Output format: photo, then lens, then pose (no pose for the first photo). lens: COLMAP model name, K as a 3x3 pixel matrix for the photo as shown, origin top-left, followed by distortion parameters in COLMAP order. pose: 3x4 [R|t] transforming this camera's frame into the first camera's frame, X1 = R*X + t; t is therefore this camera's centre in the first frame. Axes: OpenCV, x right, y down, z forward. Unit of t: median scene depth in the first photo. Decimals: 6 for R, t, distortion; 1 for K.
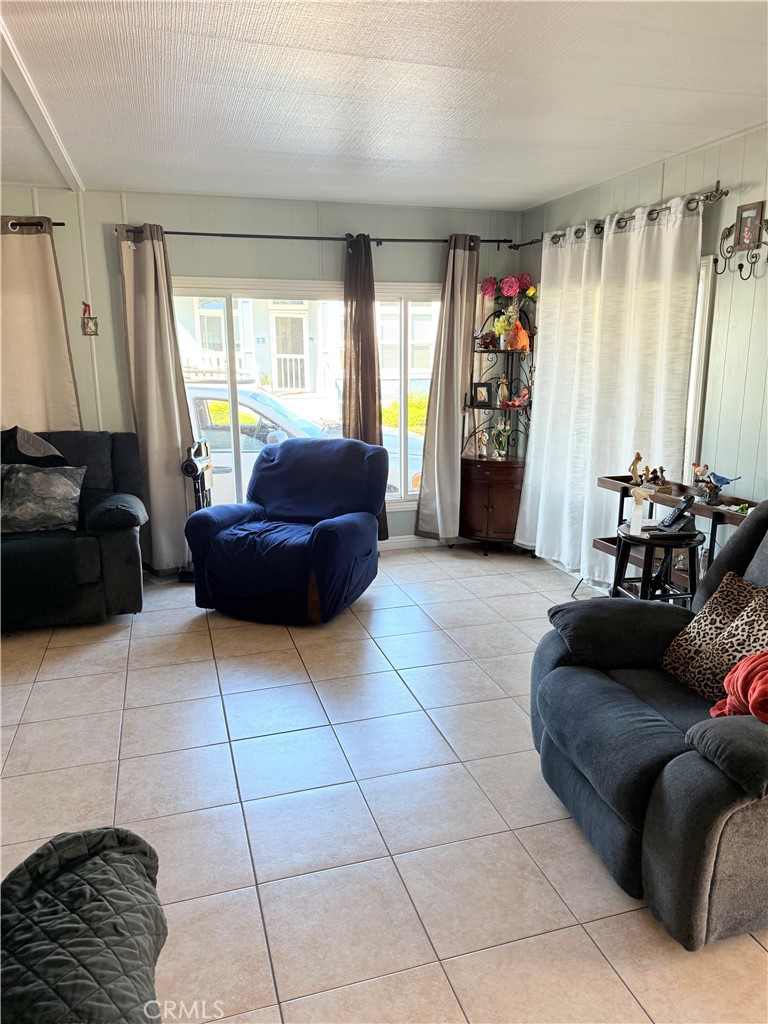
lens RADIAL K [[706.5, 0, 384.0], [0, 706.5, 512.0], [0, 0, 1]] dist [0.089477, -0.175229]
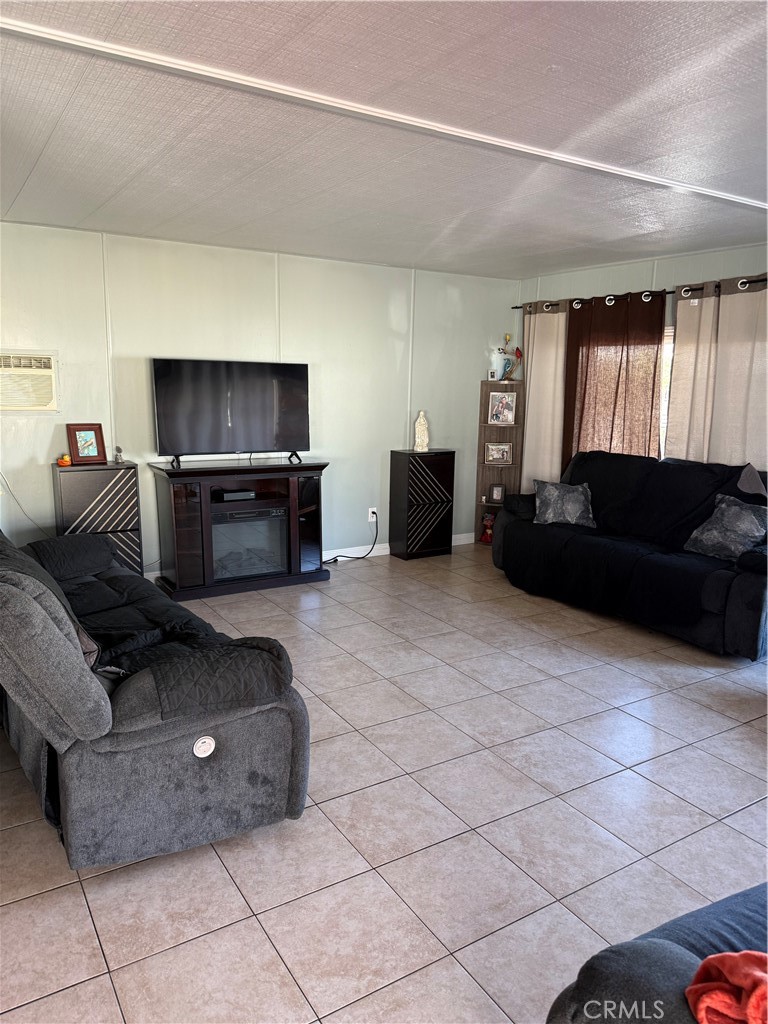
lens RADIAL K [[706.5, 0, 384.0], [0, 706.5, 512.0], [0, 0, 1]] dist [0.089477, -0.175229]
pose [[0.237654, 0.186134, -0.953349, 0.507370], [-0.234151, 0.963504, 0.129746, -0.075547], [0.942705, 0.192393, 0.272564, 0.246419]]
